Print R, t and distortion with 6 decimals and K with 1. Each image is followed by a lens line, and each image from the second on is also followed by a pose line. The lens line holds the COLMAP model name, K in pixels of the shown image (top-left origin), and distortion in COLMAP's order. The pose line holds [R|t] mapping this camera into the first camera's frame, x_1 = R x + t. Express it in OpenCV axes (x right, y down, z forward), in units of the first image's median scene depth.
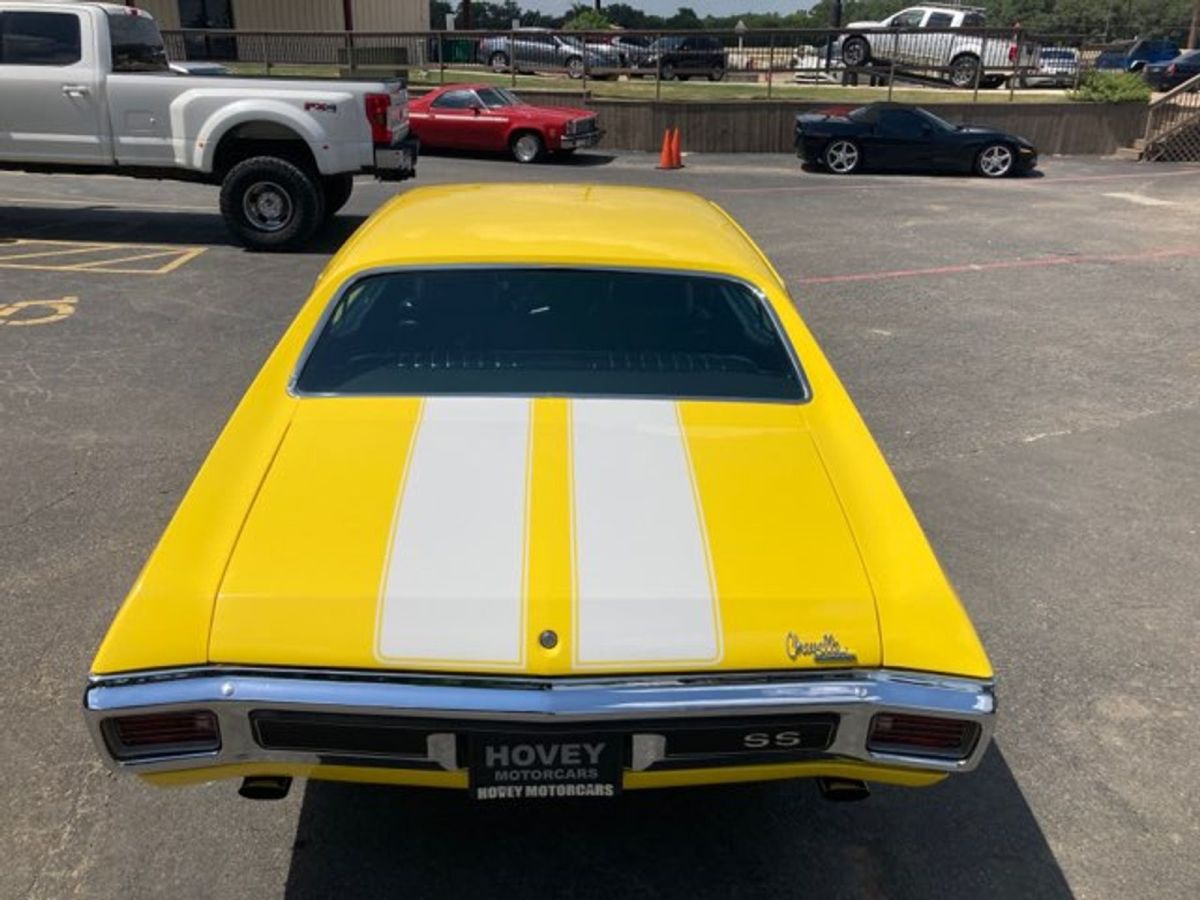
lens RADIAL K [[960.2, 0, 595.4], [0, 960.2, 435.5], [0, 0, 1]] dist [0.007513, -0.000337]
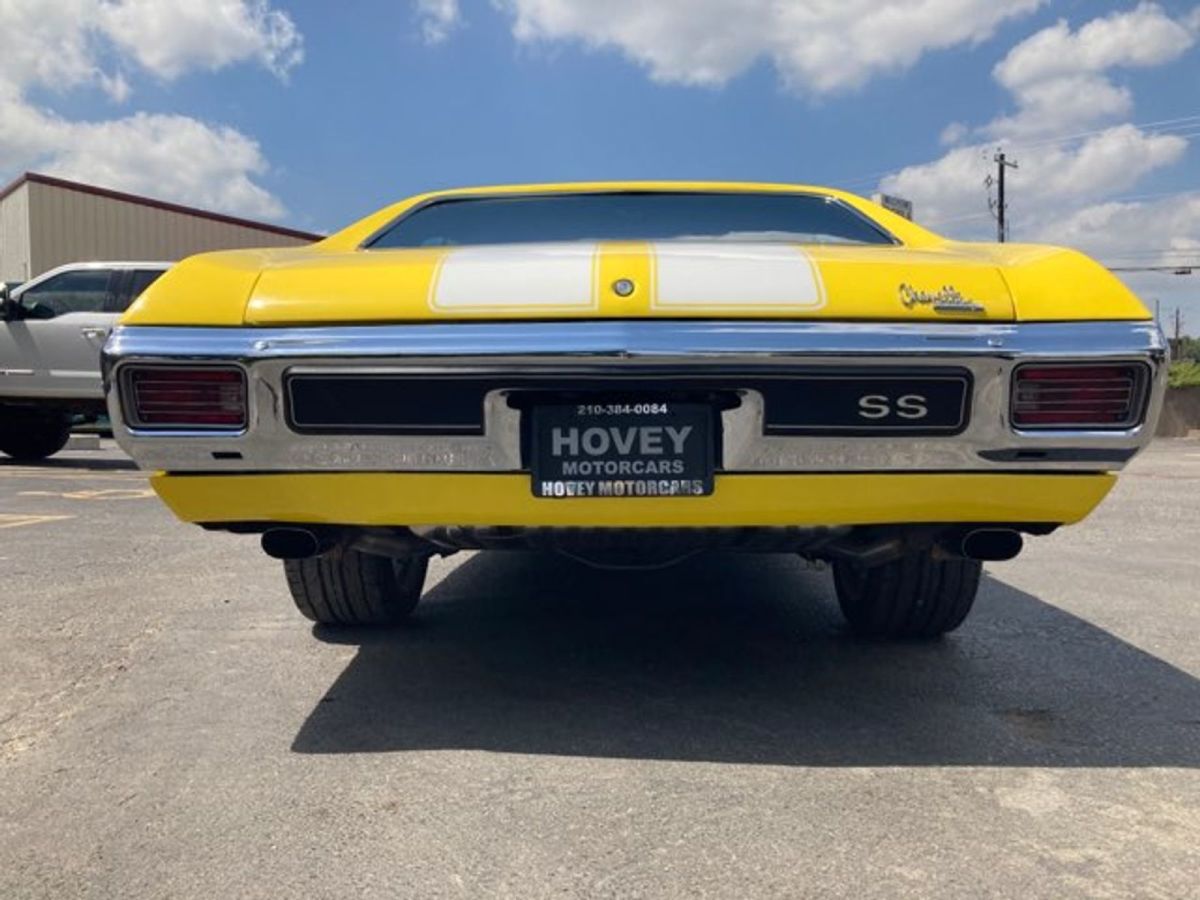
lens RADIAL K [[954.5, 0, 600.0], [0, 954.5, 450.0], [0, 0, 1]] dist [0.117981, -0.183694]
pose [[0.997596, -0.025163, -0.064565, -0.016360], [0.003014, 0.946612, -0.322360, 0.609124], [0.069230, 0.321391, 0.944413, 0.199789]]
